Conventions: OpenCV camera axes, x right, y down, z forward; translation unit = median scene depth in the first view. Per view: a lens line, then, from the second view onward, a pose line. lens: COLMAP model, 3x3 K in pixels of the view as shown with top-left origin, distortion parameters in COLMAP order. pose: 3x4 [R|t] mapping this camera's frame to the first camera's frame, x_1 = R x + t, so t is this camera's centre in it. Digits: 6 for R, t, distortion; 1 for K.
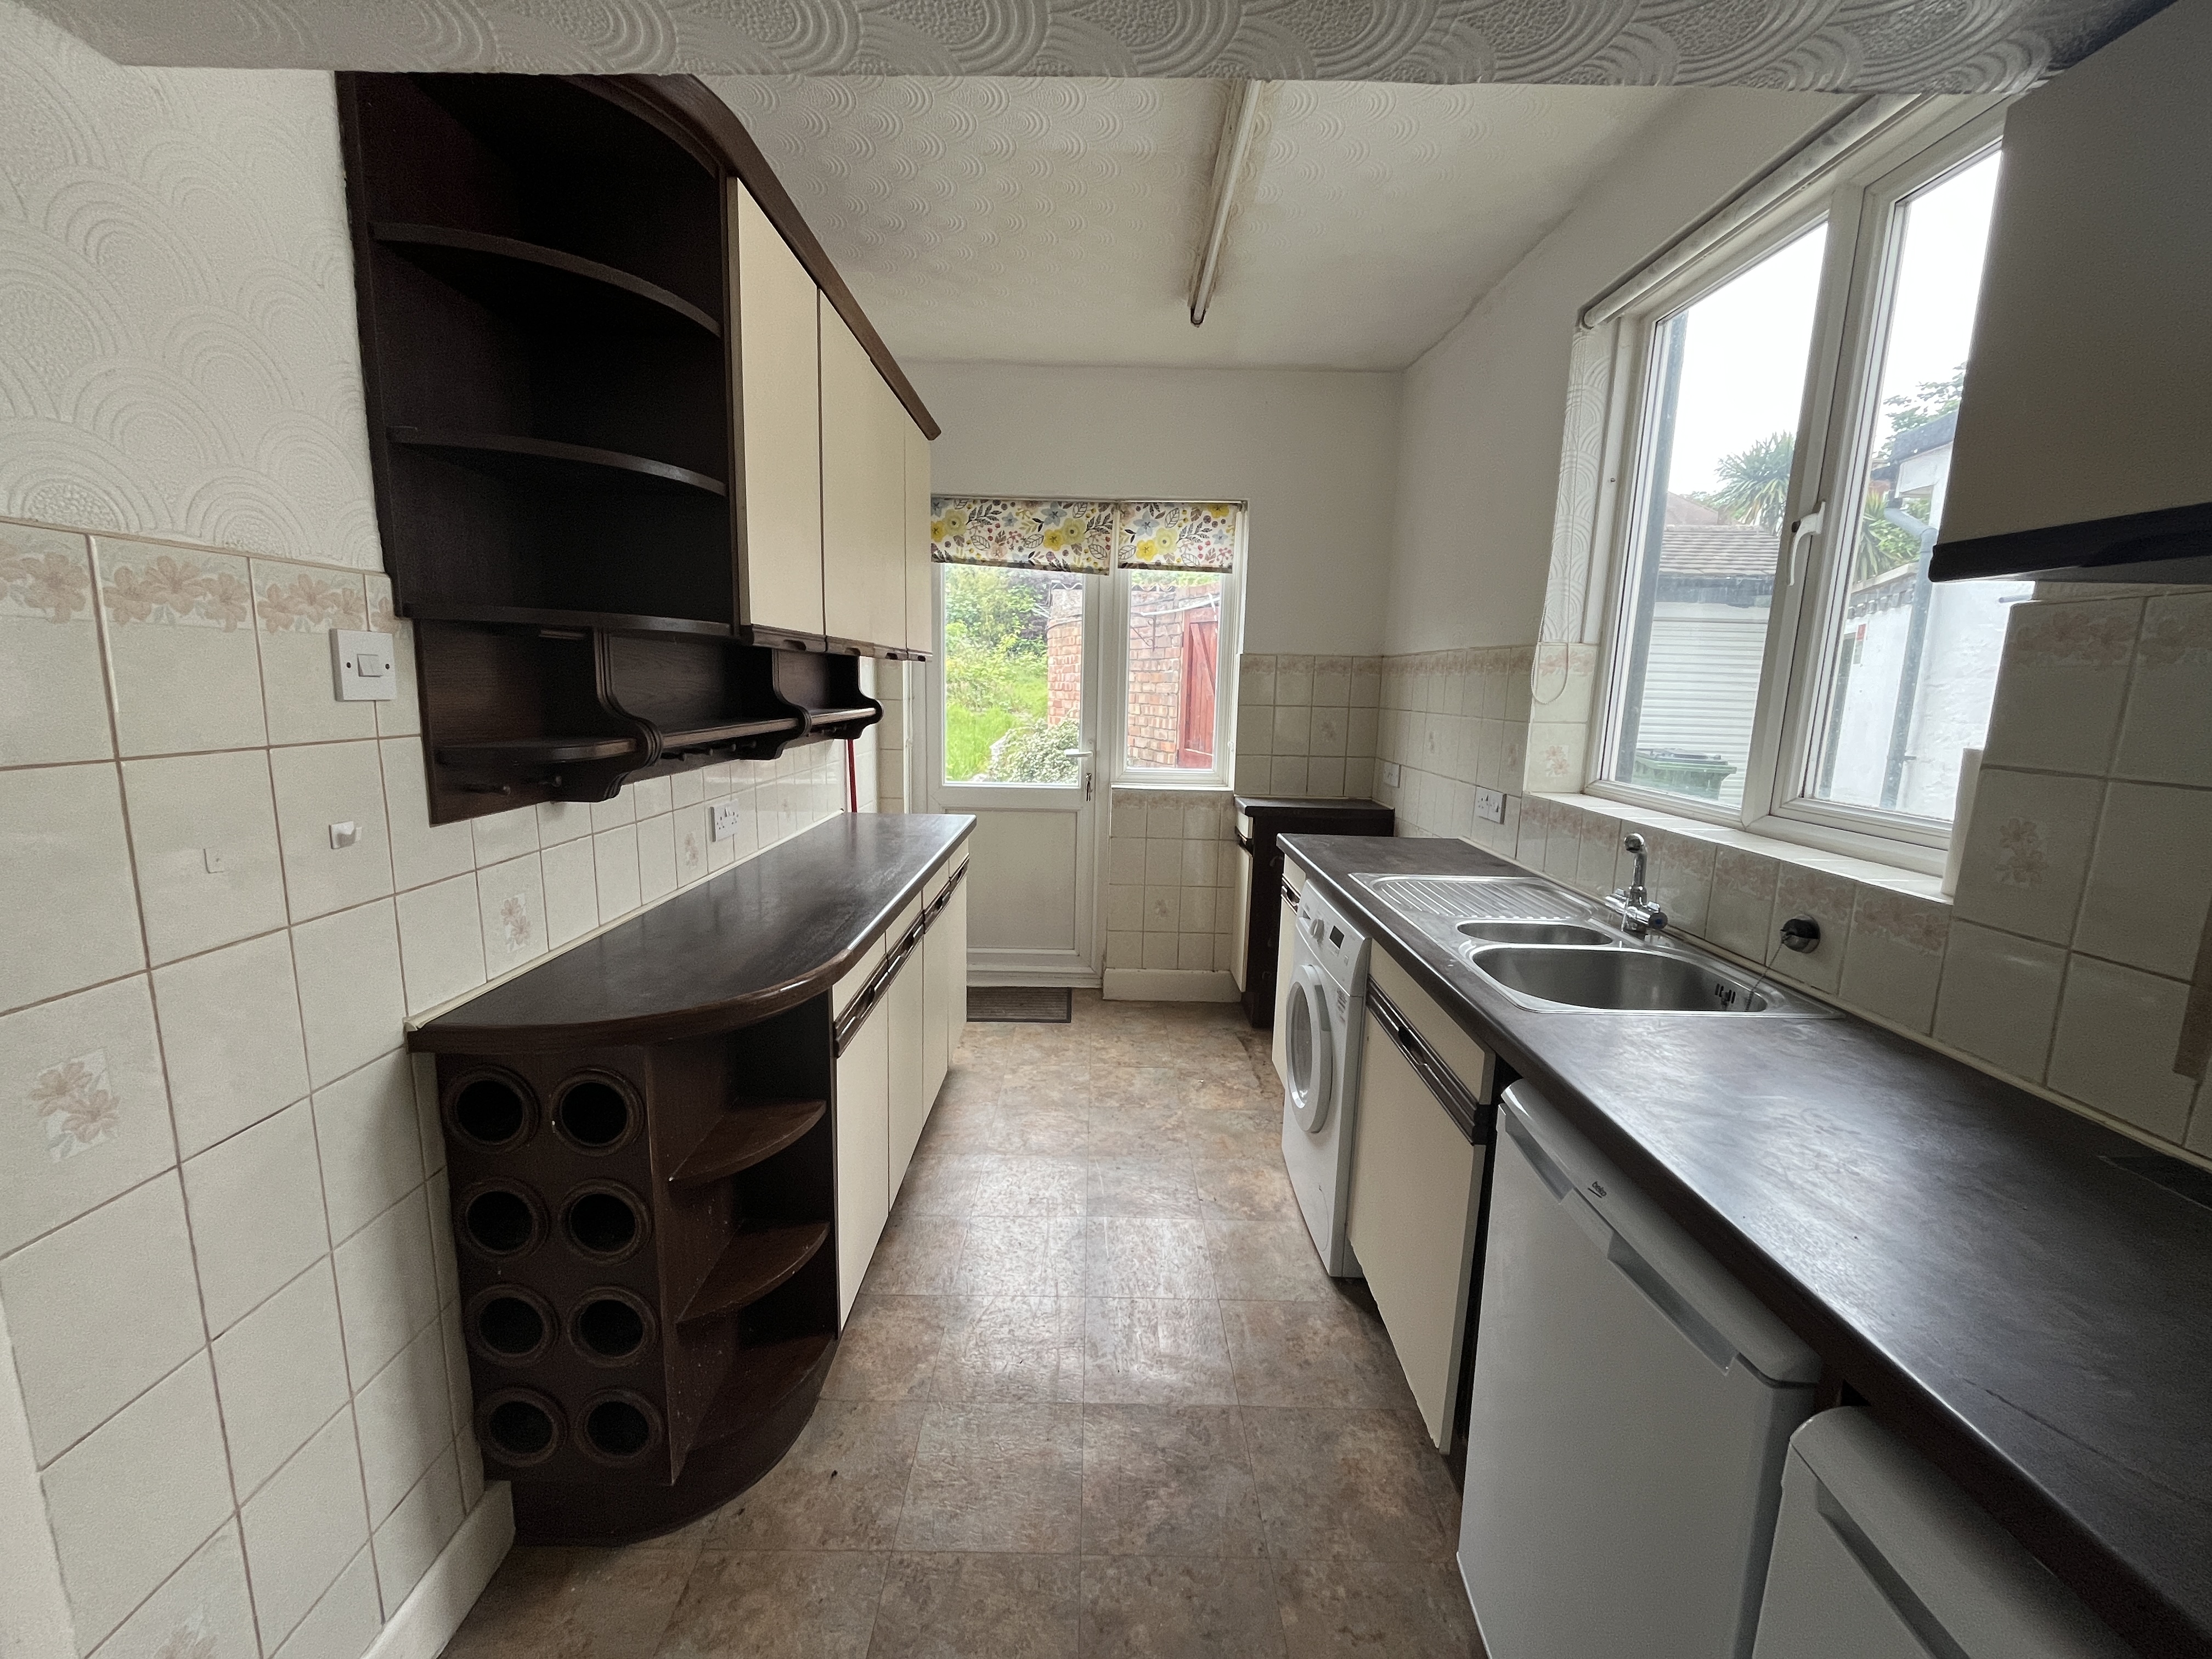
lens RADIAL K [[893.1, 0, 1097.3], [0, 893.1, 827.4], [0, 0, 1]] dist [-0.001846, -0.000852]
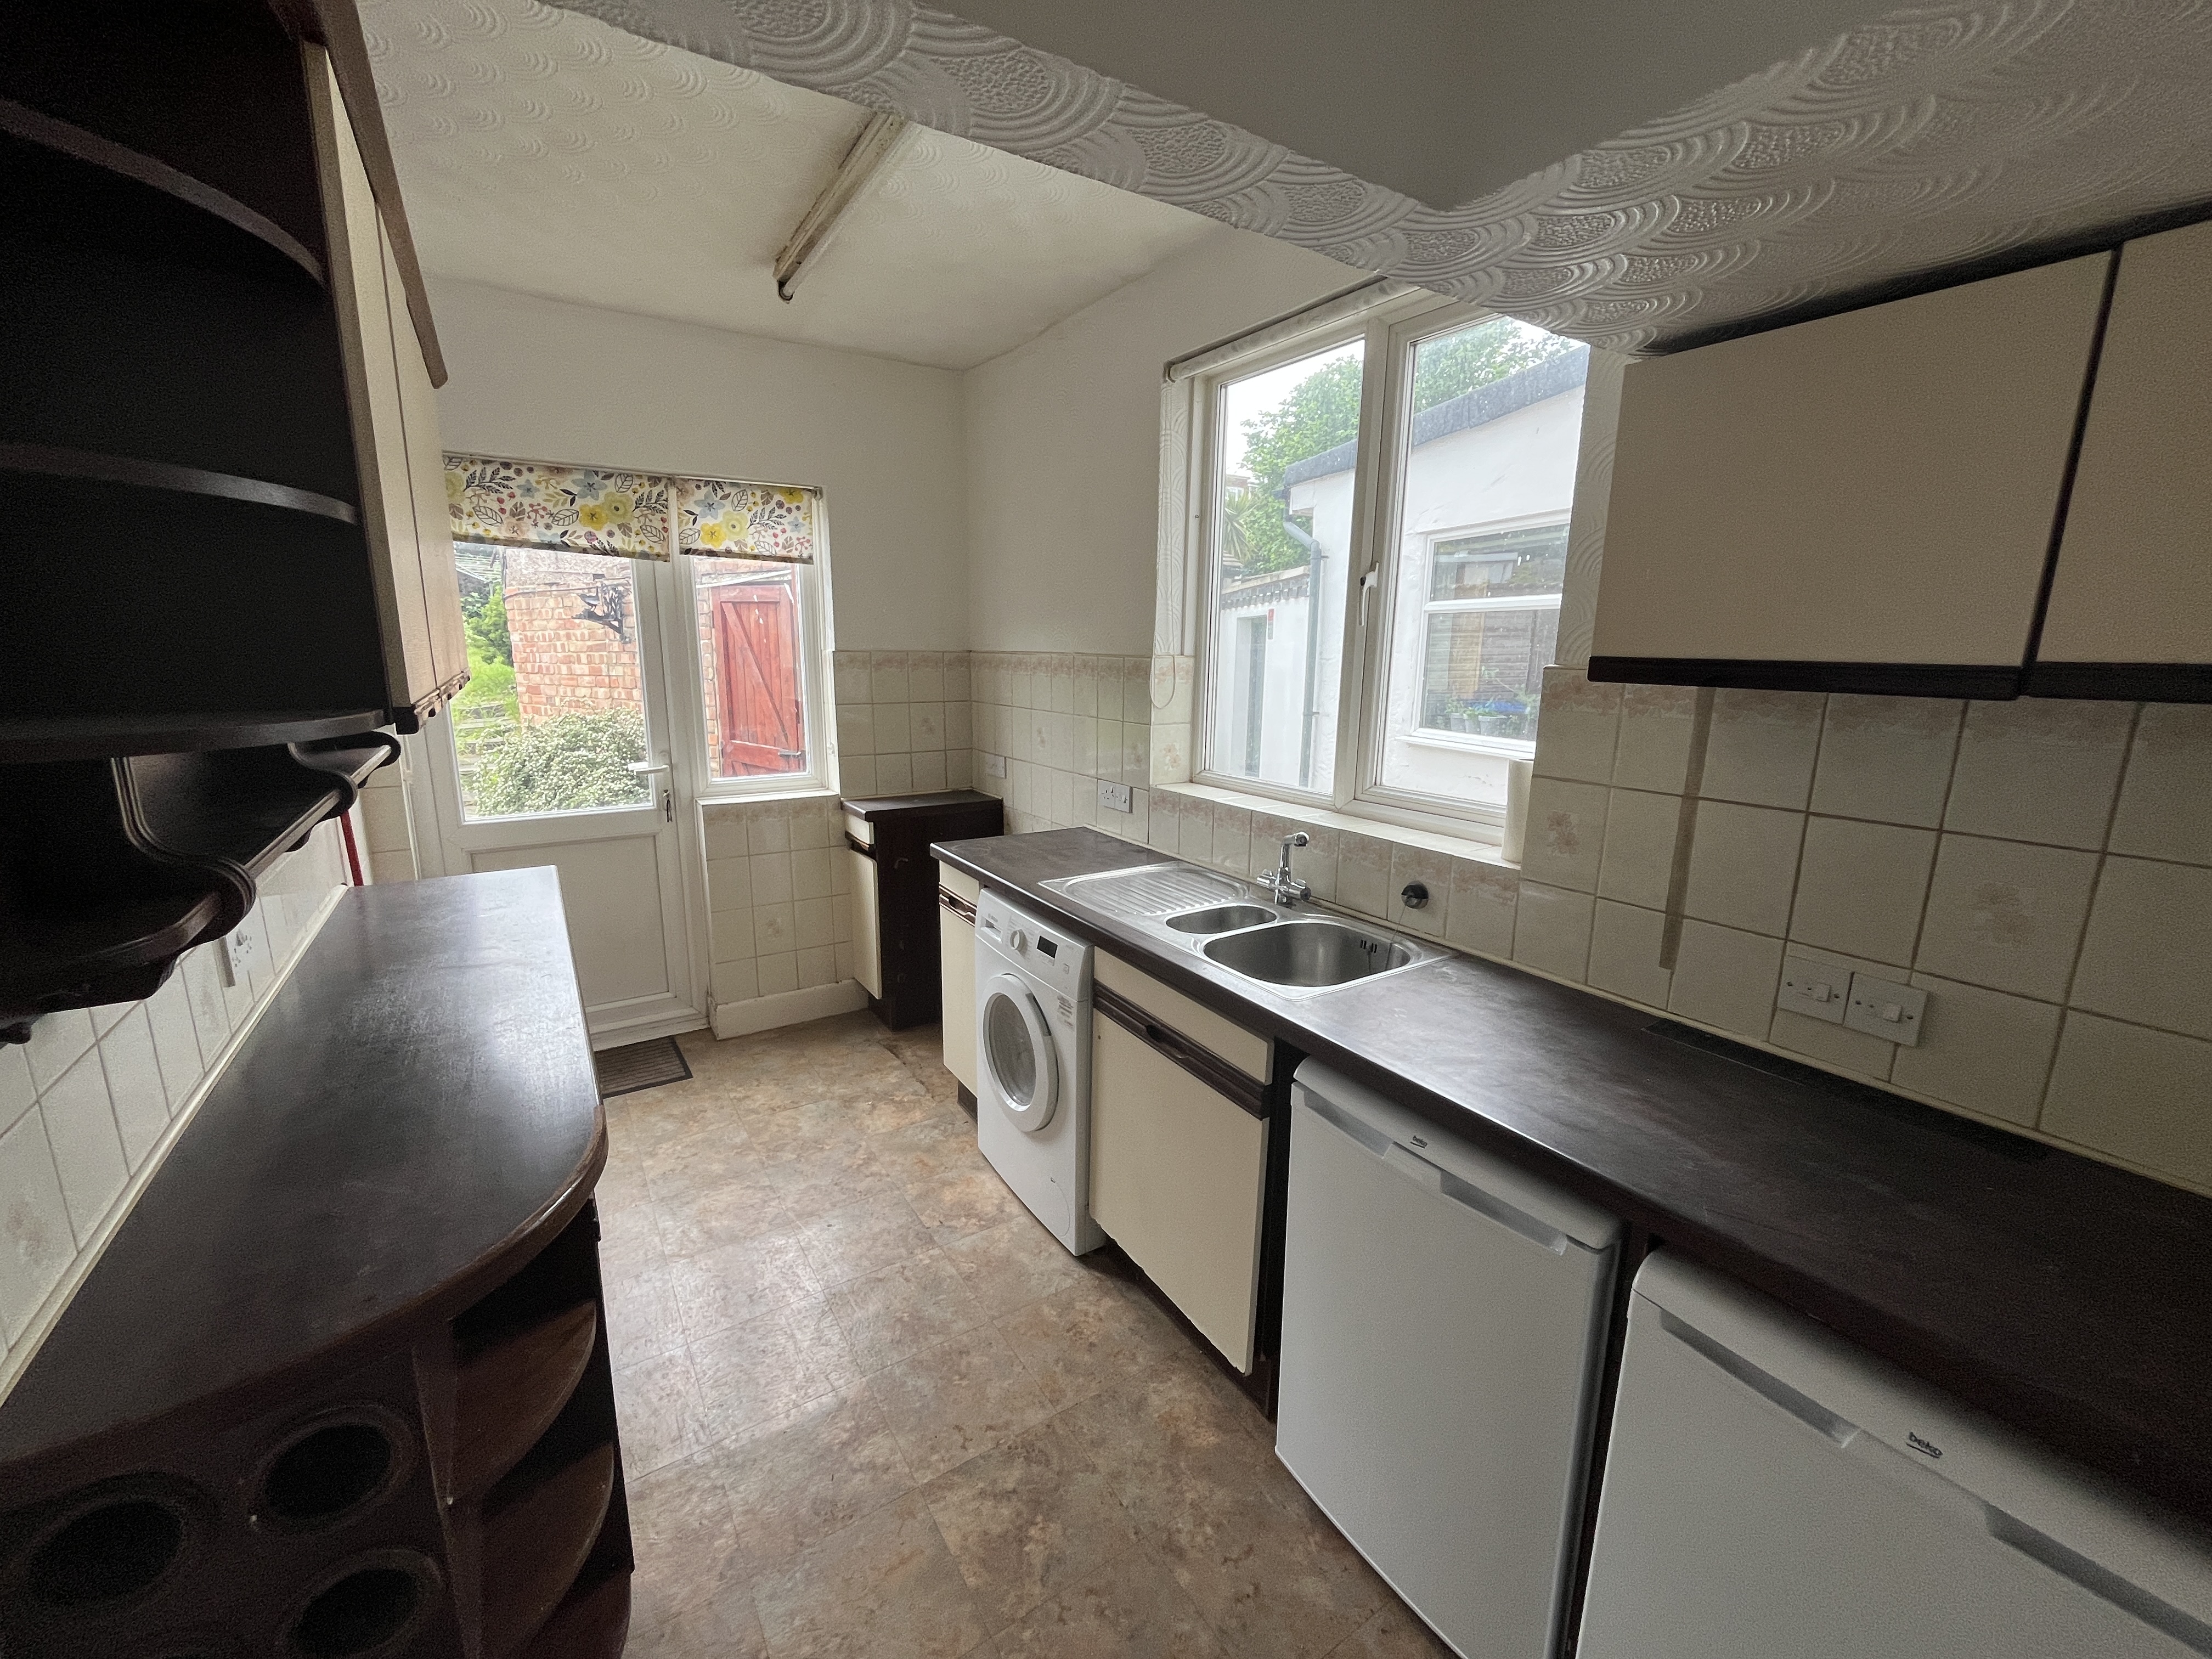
lens RADIAL K [[893.1, 0, 1097.3], [0, 893.1, 827.4], [0, 0, 1]] dist [-0.001846, -0.000852]
pose [[0.838332, -0.123810, 0.530916, -0.152715], [0.097304, 0.992214, 0.077739, -0.063900], [-0.536407, -0.013511, 0.843851, 0.053229]]
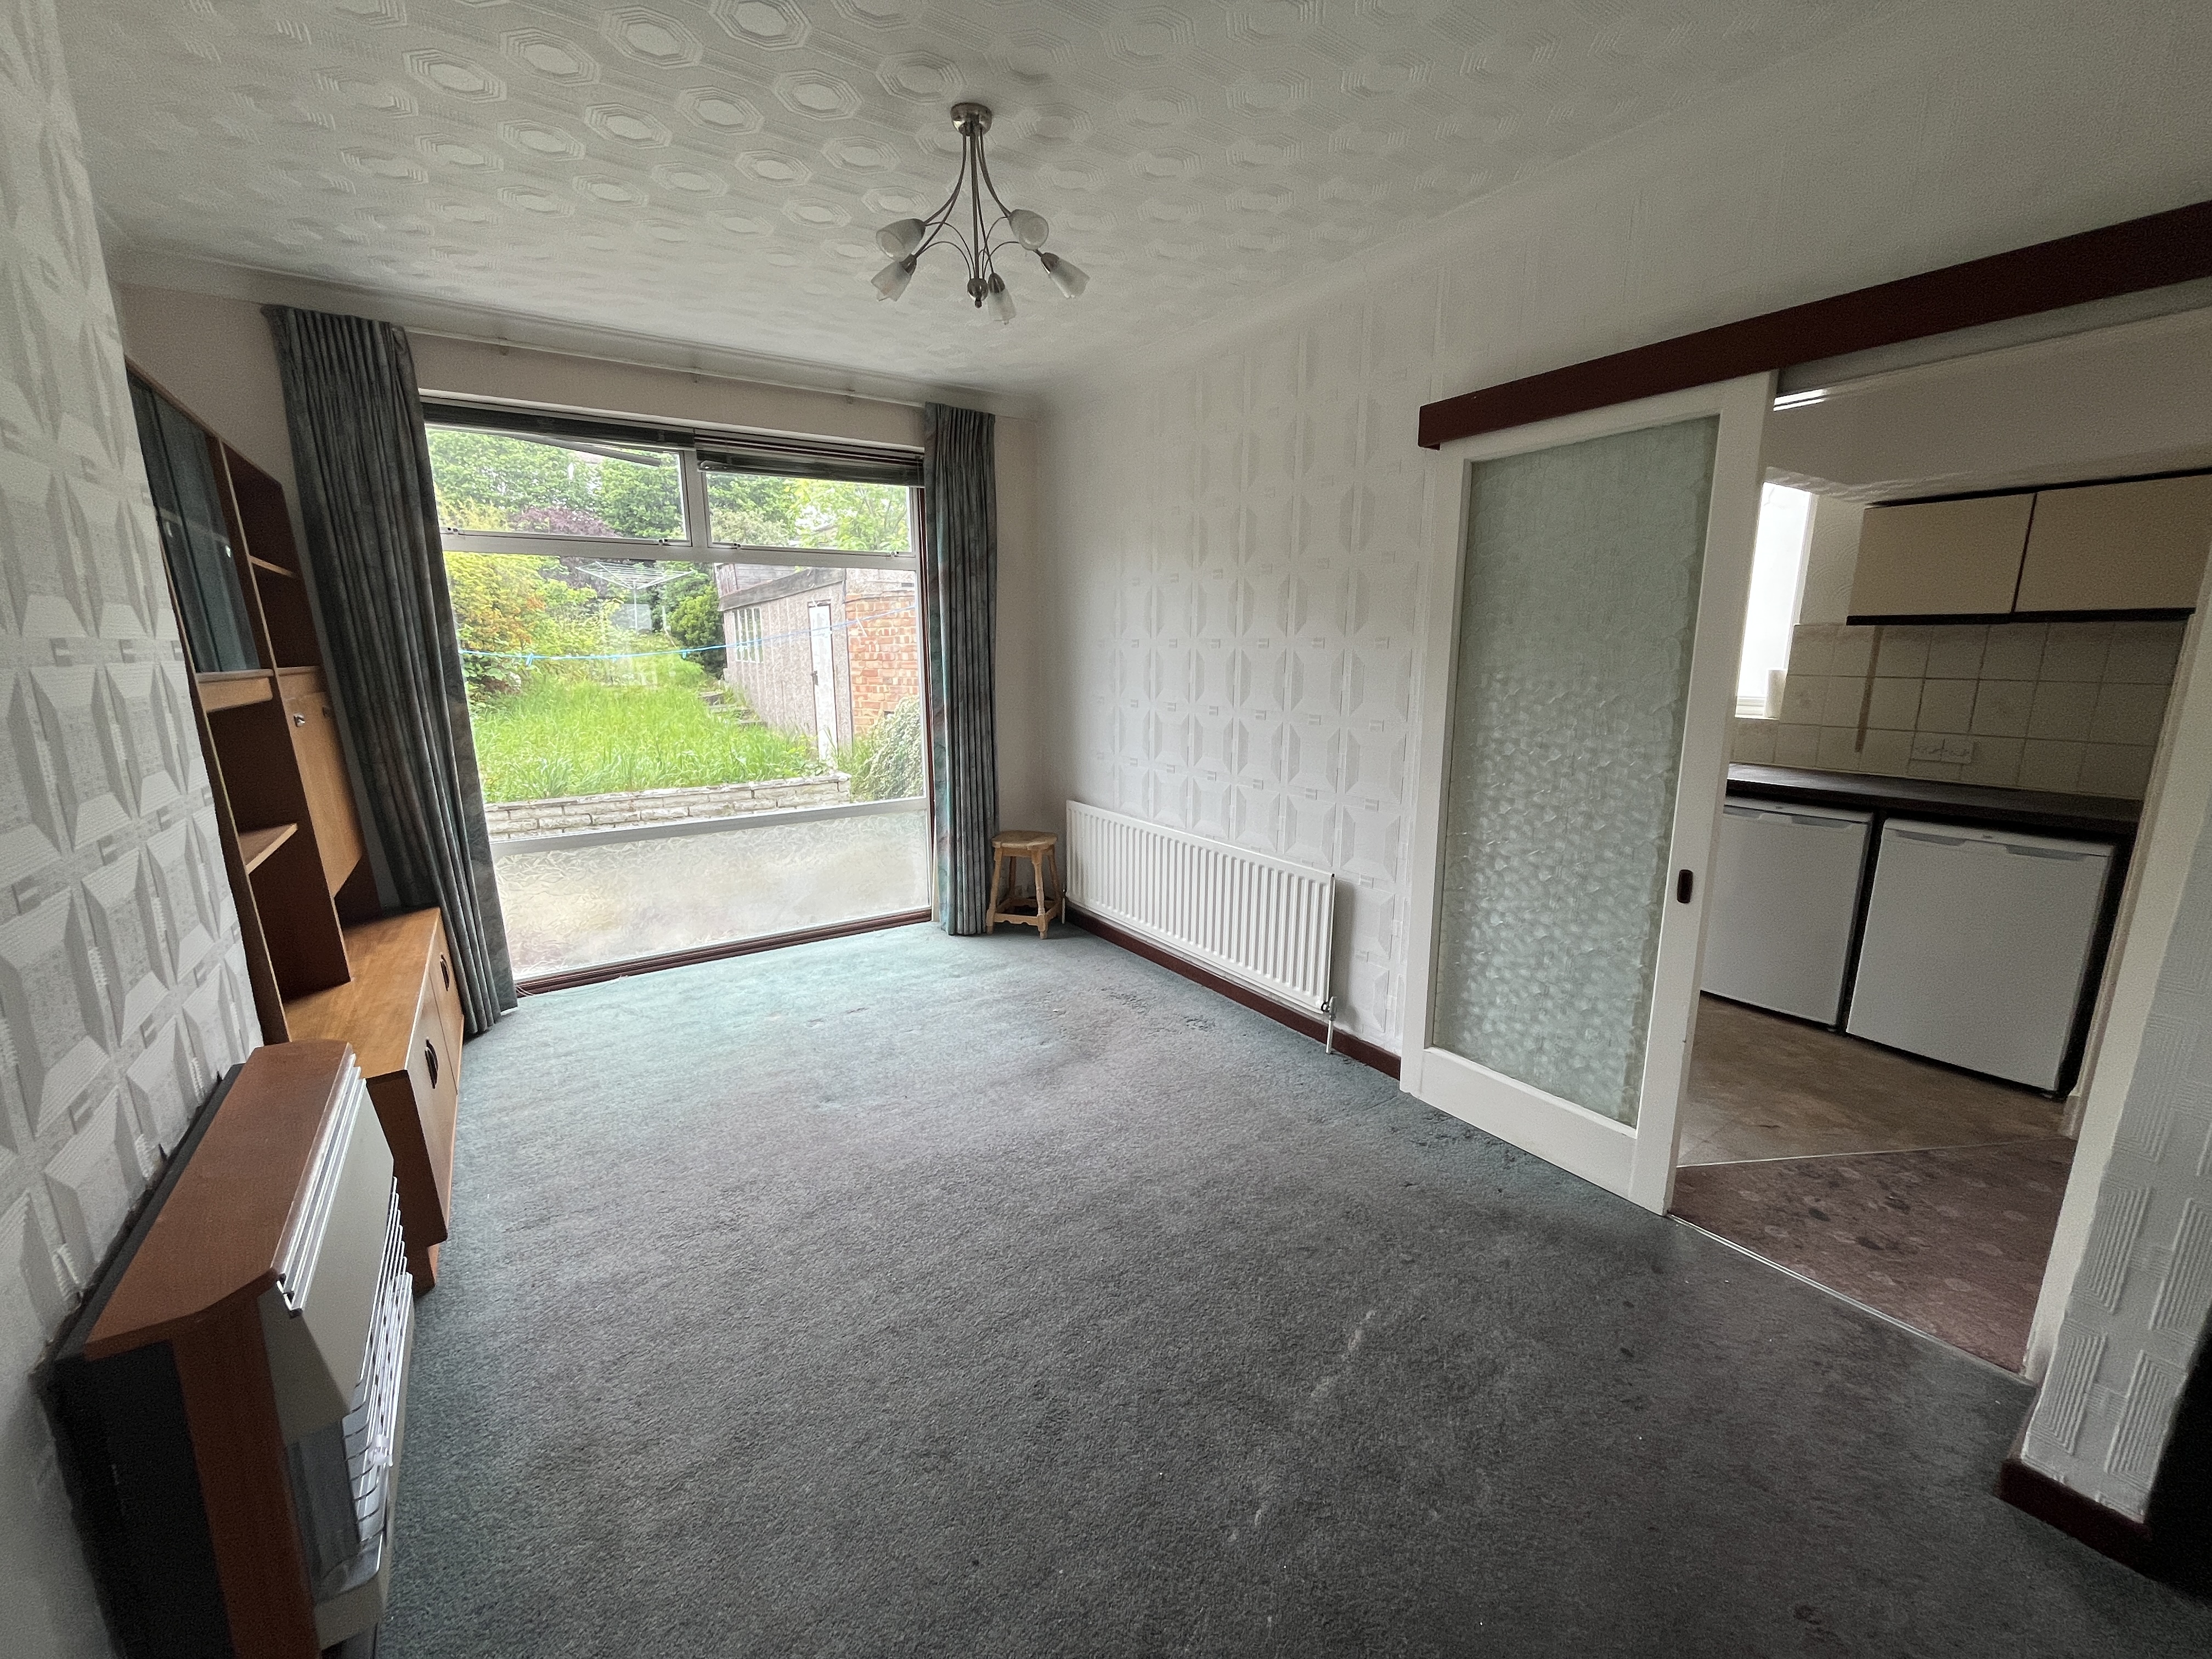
lens RADIAL K [[893.1, 0, 1097.3], [0, 893.1, 827.4], [0, 0, 1]] dist [-0.001846, -0.000852]
pose [[0.824980, -0.141732, 0.547102, -1.098437], [0.115510, 0.989894, 0.082263, -0.028386], [-0.553233, -0.004670, 0.833014, -0.117063]]
